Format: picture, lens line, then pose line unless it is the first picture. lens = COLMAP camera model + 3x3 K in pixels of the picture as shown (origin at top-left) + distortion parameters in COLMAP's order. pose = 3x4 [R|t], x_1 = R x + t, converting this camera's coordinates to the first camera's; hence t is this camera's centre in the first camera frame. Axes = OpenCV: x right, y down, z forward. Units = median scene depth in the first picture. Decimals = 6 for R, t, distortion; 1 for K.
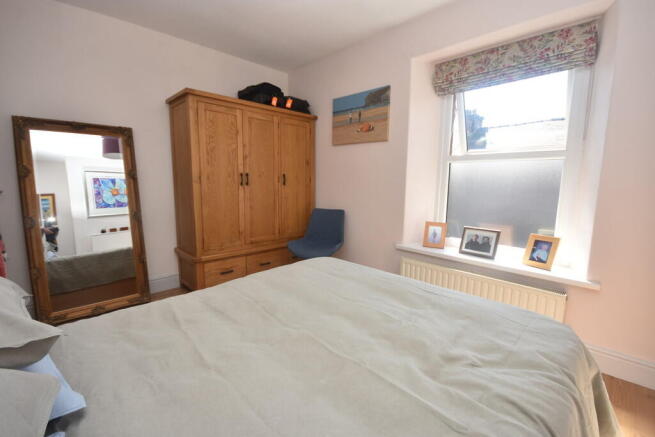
lens RADIAL K [[290.9, 0, 327.5], [0, 290.9, 218.5], [0, 0, 1]] dist [-0.001044, -0.000638]
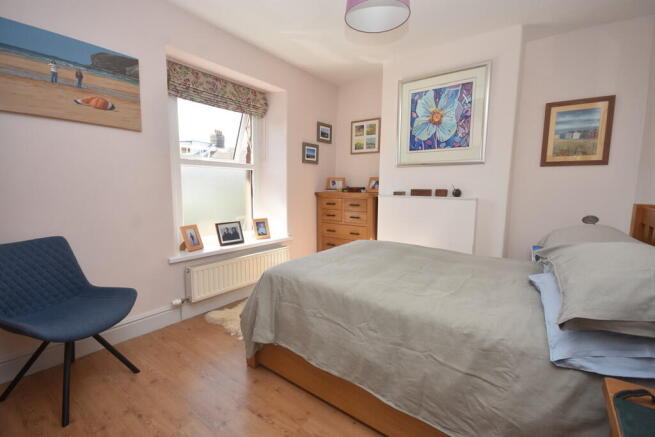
lens RADIAL K [[290.9, 0, 327.5], [0, 290.9, 218.5], [0, 0, 1]] dist [-0.001044, -0.000638]
pose [[-0.167029, -0.120481, 0.978563, -0.727669], [0.121673, 0.982400, 0.141721, -0.101080], [-0.978416, 0.142736, -0.149430, 0.740339]]
